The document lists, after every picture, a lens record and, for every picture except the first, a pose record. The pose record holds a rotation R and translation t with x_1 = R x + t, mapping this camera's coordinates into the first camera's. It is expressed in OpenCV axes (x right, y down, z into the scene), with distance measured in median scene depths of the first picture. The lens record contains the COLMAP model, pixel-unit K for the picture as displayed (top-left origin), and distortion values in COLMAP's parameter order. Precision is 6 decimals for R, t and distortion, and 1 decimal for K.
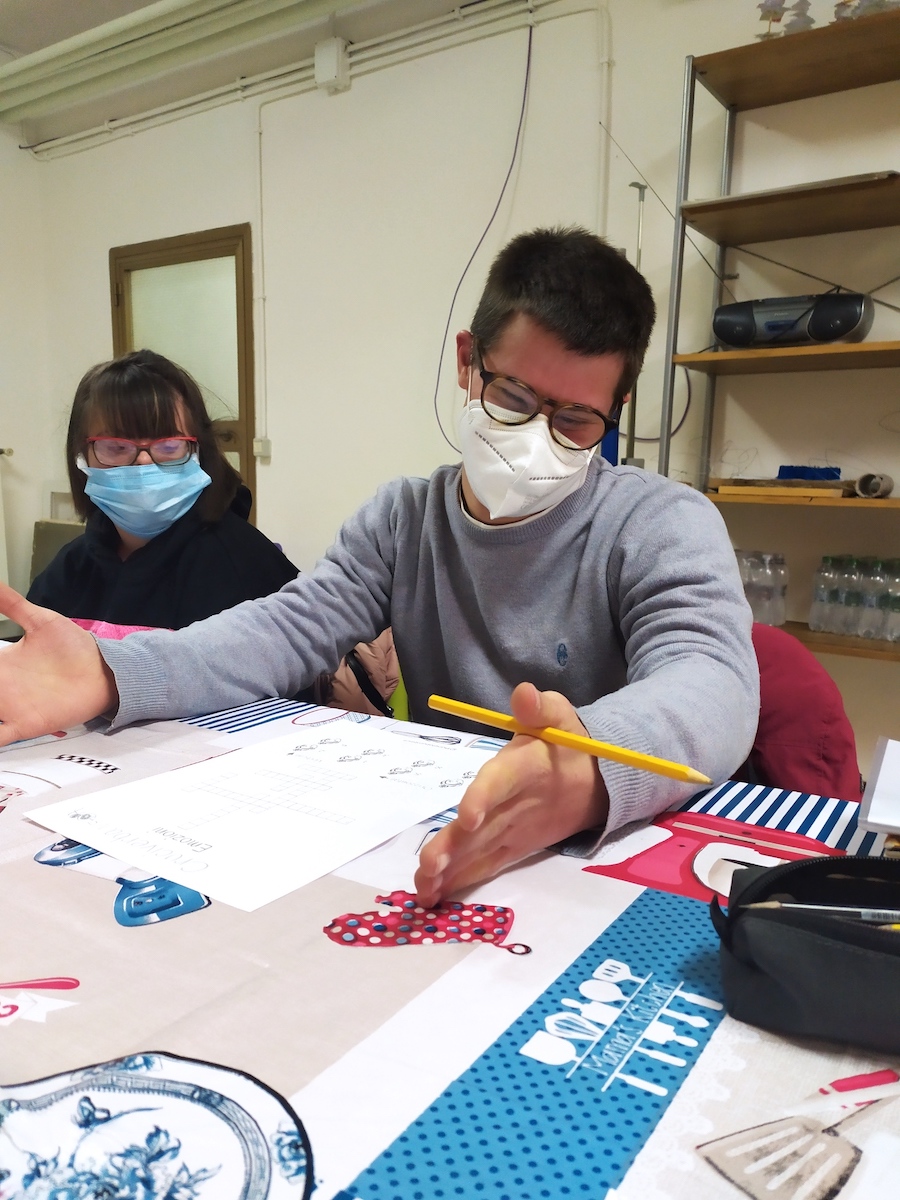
lens RADIAL K [[860.5, 0, 450.0], [0, 860.5, 600.0], [0, 0, 1]] dist [0.010541, 0.004869]
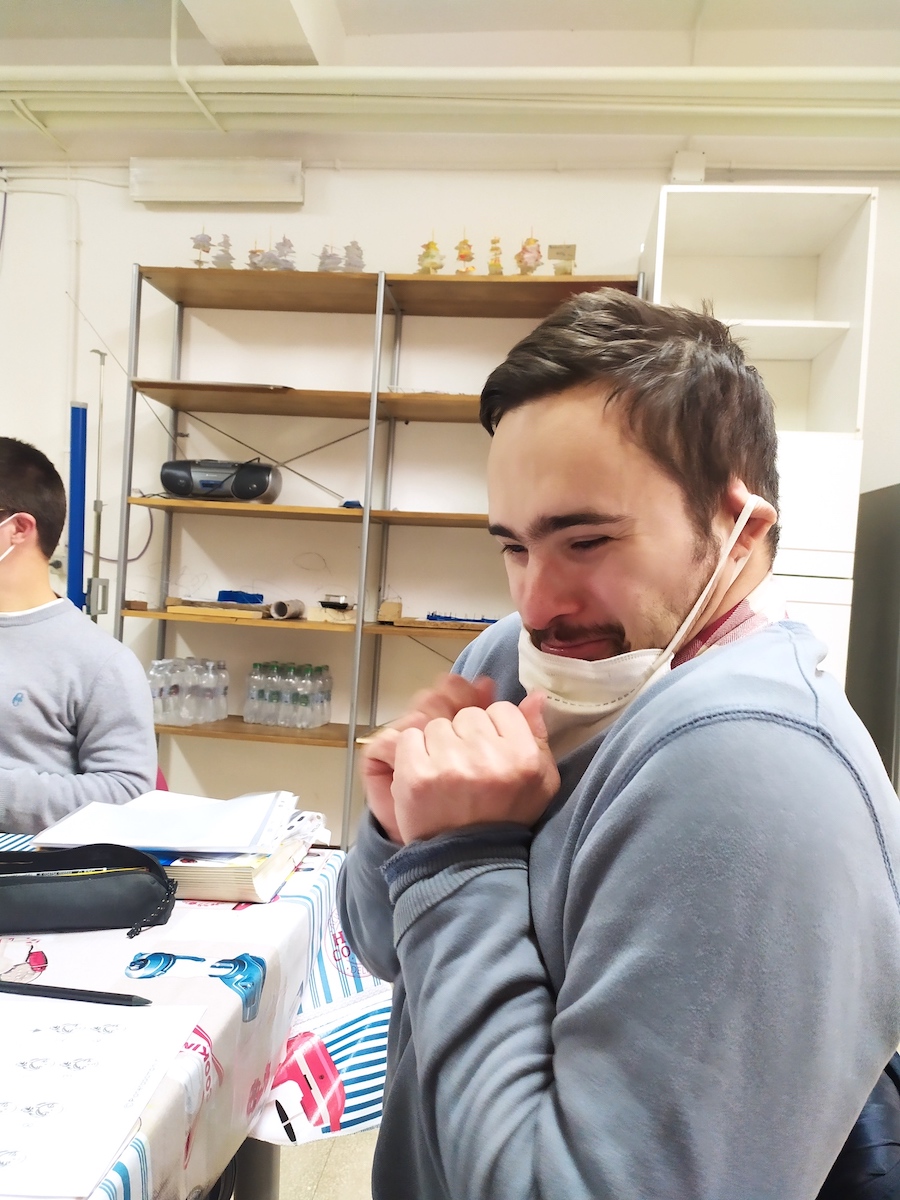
lens RADIAL K [[885.1, 0, 450.0], [0, 885.1, 600.0], [0, 0, 1]] dist [0.098599, -0.117006]
pose [[0.886037, 0.019517, 0.463203, 0.081599], [0.024023, 0.995839, -0.087910, -0.020871], [-0.462991, 0.089019, 0.881881, -0.290684]]
